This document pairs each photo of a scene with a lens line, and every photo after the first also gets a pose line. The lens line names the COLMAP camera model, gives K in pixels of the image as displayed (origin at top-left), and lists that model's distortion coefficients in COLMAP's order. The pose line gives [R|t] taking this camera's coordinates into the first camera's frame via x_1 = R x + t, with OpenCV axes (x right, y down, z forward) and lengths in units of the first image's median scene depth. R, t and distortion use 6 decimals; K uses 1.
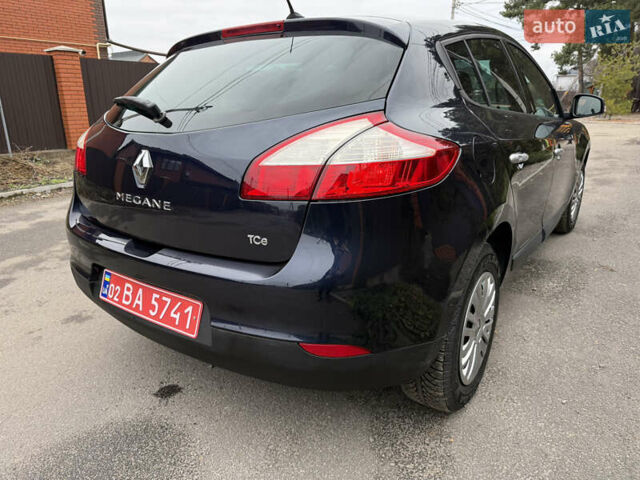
lens RADIAL K [[451.0, 0, 317.5], [0, 451.0, 243.7], [0, 0, 1]] dist [0.030761, -0.039574]
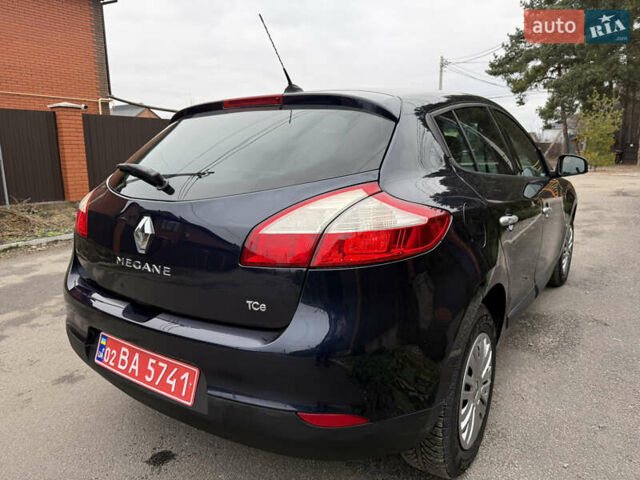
lens RADIAL K [[451.0, 0, 321.3], [0, 451.0, 244.2], [0, 0, 1]] dist [0.030761, -0.039574]
pose [[0.999825, -0.002130, 0.018574, -0.003989], [0.004031, 0.994680, -0.102930, -0.032600], [-0.018256, 0.102987, 0.994515, -0.019679]]
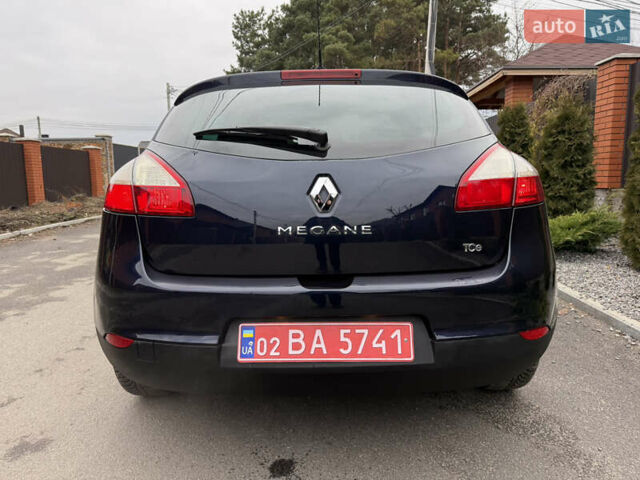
lens RADIAL K [[451.0, 0, 317.7], [0, 451.0, 243.8], [0, 0, 1]] dist [0.030761, -0.039574]
pose [[0.819142, -0.086900, 0.566970, -0.821671], [0.179119, 0.977779, -0.108921, 0.028096], [-0.544907, 0.190777, 0.816505, 0.226638]]
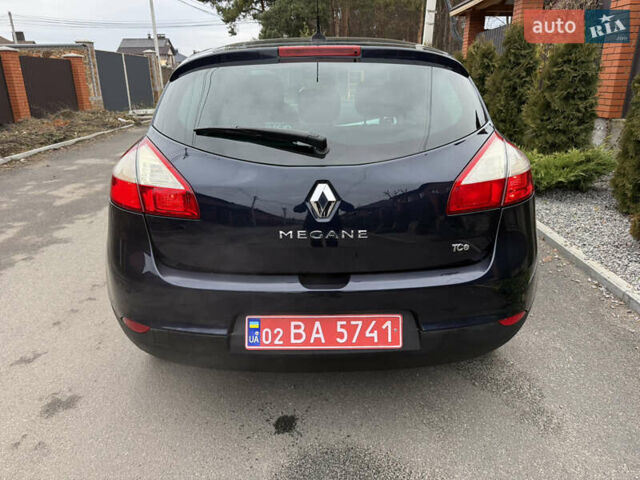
lens RADIAL K [[451.0, 0, 318.2], [0, 451.0, 242.0], [0, 0, 1]] dist [0.030761, -0.039574]
pose [[0.812710, -0.197861, 0.548045, -0.834673], [0.178542, 0.979898, 0.089008, -0.148384], [-0.554640, 0.025511, 0.831699, 0.163575]]
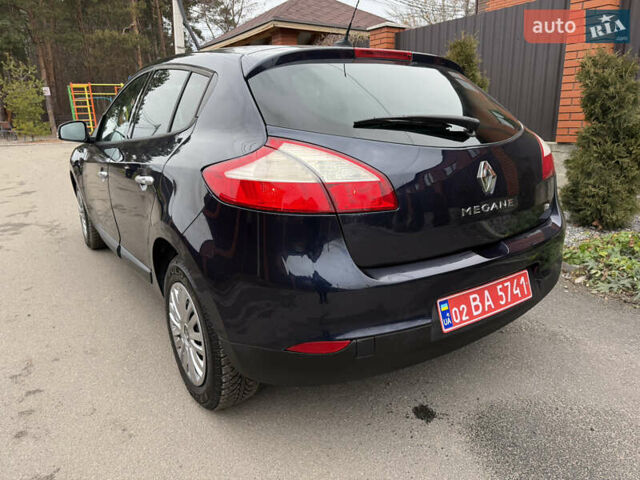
lens RADIAL K [[451.0, 0, 316.7], [0, 451.0, 244.3], [0, 0, 1]] dist [0.030761, -0.039574]
pose [[0.347298, -0.260974, 0.900709, -1.372111], [0.301198, 0.940647, 0.156409, -0.273739], [-0.888067, 0.216972, 0.405290, 0.837589]]
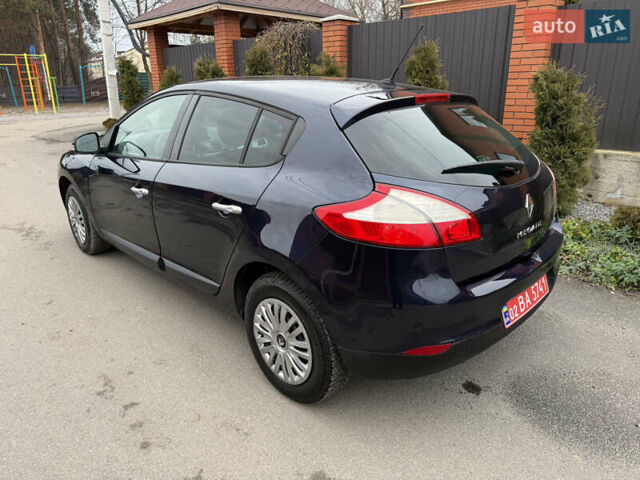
lens RADIAL K [[451.0, 0, 315.9], [0, 451.0, 240.2], [0, 0, 1]] dist [0.030761, -0.039574]
pose [[0.170521, -0.321062, 0.931580, -1.638226], [0.304281, 0.916378, 0.260125, -0.568672], [-0.937196, 0.239105, 0.253955, 1.134413]]
